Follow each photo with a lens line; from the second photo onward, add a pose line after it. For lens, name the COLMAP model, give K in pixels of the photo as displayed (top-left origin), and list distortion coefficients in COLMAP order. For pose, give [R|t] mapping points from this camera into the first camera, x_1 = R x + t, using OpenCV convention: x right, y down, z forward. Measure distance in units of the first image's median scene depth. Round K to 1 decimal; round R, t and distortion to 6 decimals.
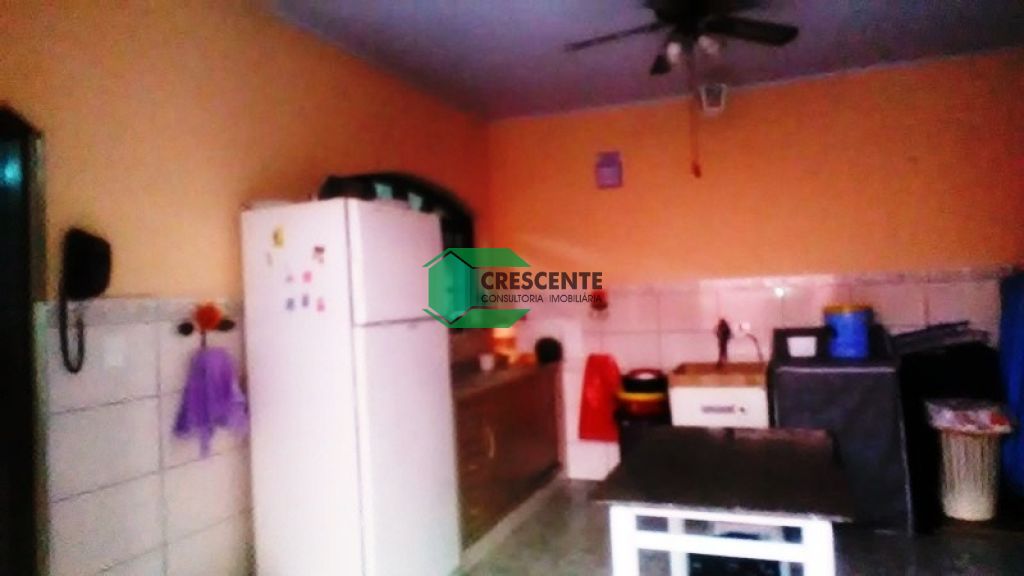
lens RADIAL K [[698.0, 0, 516.9], [0, 698.0, 286.8], [0, 0, 1]] dist [0.002499, -0.000227]
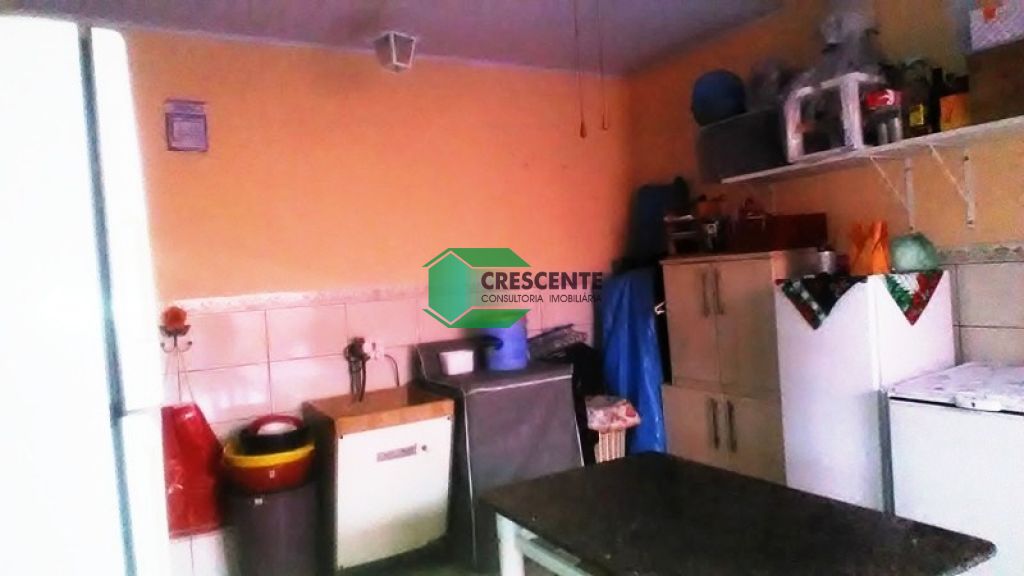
lens RADIAL K [[698.0, 0, 516.9], [0, 698.0, 286.8], [0, 0, 1]] dist [0.002499, -0.000227]
pose [[0.625986, -0.009592, 0.779775, -0.229775], [0.028986, 0.999520, -0.010975, 0.003114], [-0.779295, 0.029472, 0.625963, 0.405870]]
